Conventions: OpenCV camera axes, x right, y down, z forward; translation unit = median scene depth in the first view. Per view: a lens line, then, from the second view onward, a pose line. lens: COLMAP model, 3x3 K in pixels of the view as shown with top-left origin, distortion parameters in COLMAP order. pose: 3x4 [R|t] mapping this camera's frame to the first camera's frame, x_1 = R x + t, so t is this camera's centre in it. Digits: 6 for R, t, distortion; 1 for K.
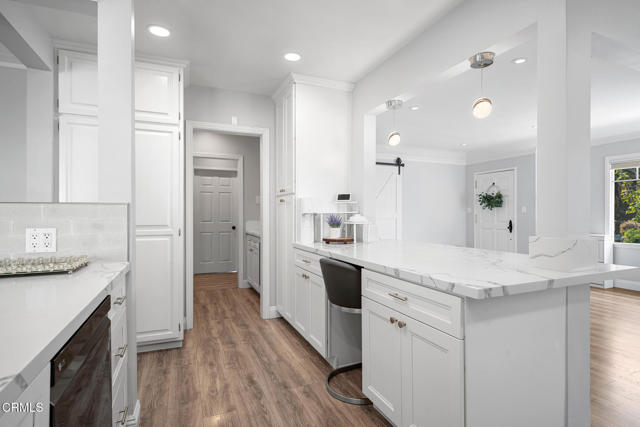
lens RADIAL K [[335.0, 0, 318.1], [0, 335.0, 209.5], [0, 0, 1]] dist [-0.005064, -0.000424]
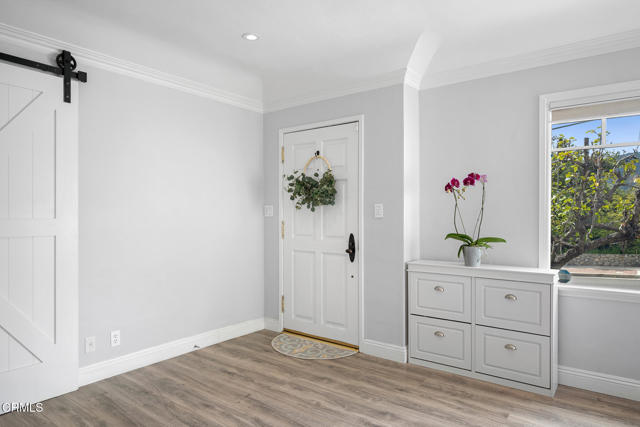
lens RADIAL K [[393.7, 0, 320.1], [0, 393.7, 213.2], [0, 0, 1]] dist [-0.000380, -0.000039]
pose [[0.867828, 0.000301, 0.496865, 0.264869], [-0.003738, 0.999975, 0.005923, 0.001309], [-0.496852, -0.006998, 0.867807, 0.540218]]
